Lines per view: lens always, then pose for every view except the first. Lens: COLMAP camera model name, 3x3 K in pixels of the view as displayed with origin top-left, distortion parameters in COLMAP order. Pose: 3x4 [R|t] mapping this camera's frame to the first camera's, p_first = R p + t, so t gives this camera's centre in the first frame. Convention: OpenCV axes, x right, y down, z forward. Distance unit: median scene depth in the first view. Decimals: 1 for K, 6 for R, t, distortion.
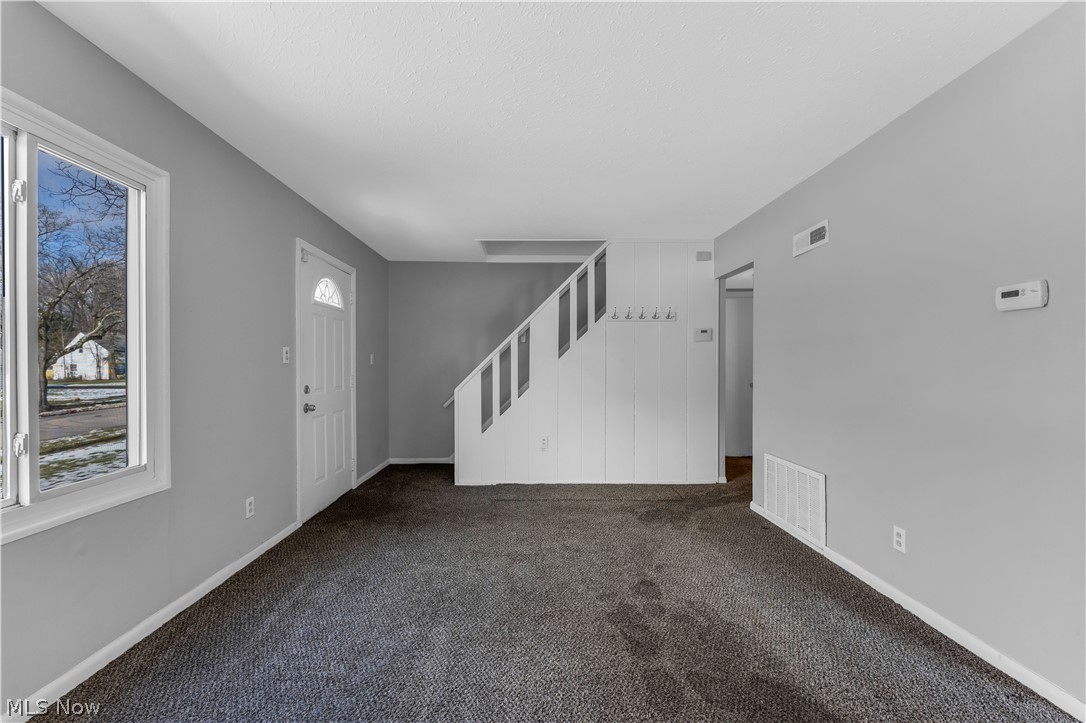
lens RADIAL K [[436.4, 0, 533.1], [0, 436.4, 362.8], [0, 0, 1]] dist [0.001494, -0.000304]
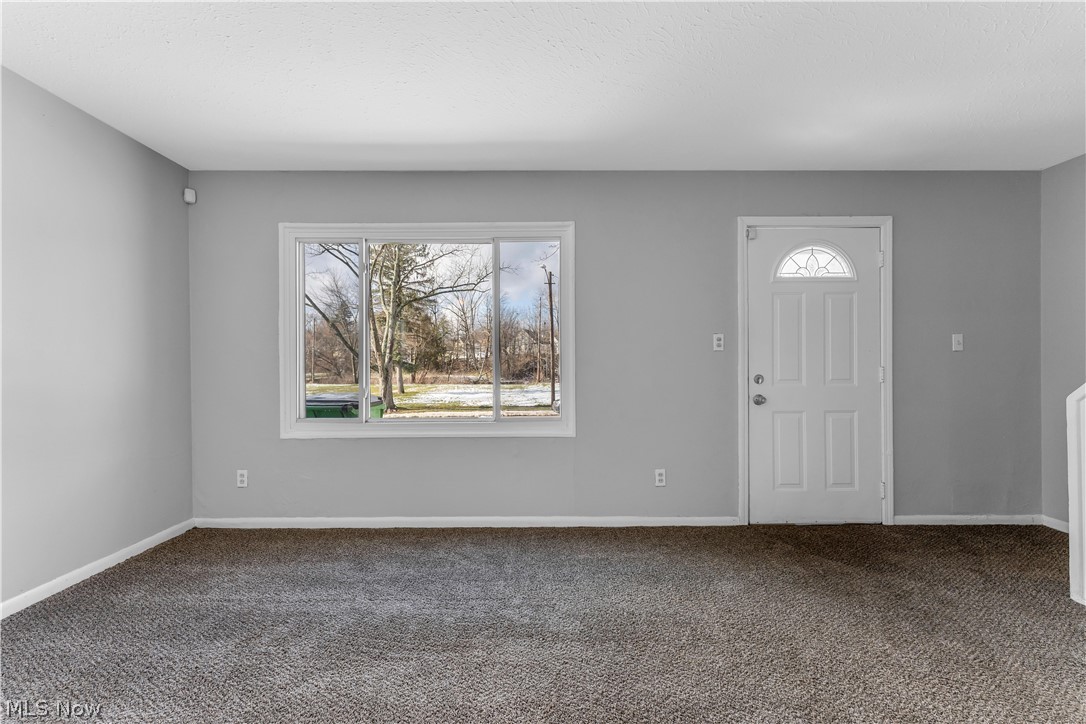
lens RADIAL K [[436.4, 0, 535.6], [0, 436.4, 362.6], [0, 0, 1]] dist [0.001494, -0.000304]
pose [[-0.000281, 0.000284, -1.000000, 0.467009], [0.007509, 0.999972, 0.000282, 0.027239], [0.999972, -0.007509, -0.000283, 0.648598]]
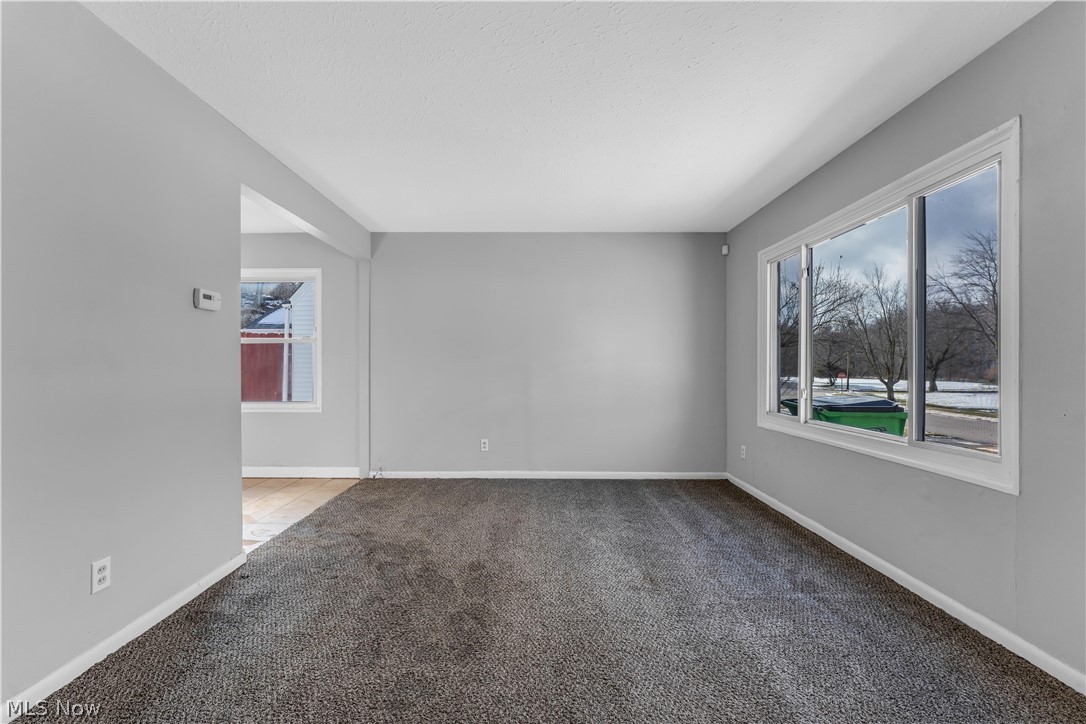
lens RADIAL K [[436.4, 0, 537.6], [0, 436.4, 364.9], [0, 0, 1]] dist [0.001494, -0.000304]
pose [[-0.999999, -0.000243, -0.001059, 0.059682], [-0.000235, 0.999969, -0.007916, 0.033606], [0.001061, -0.007916, -0.999968, 1.362582]]
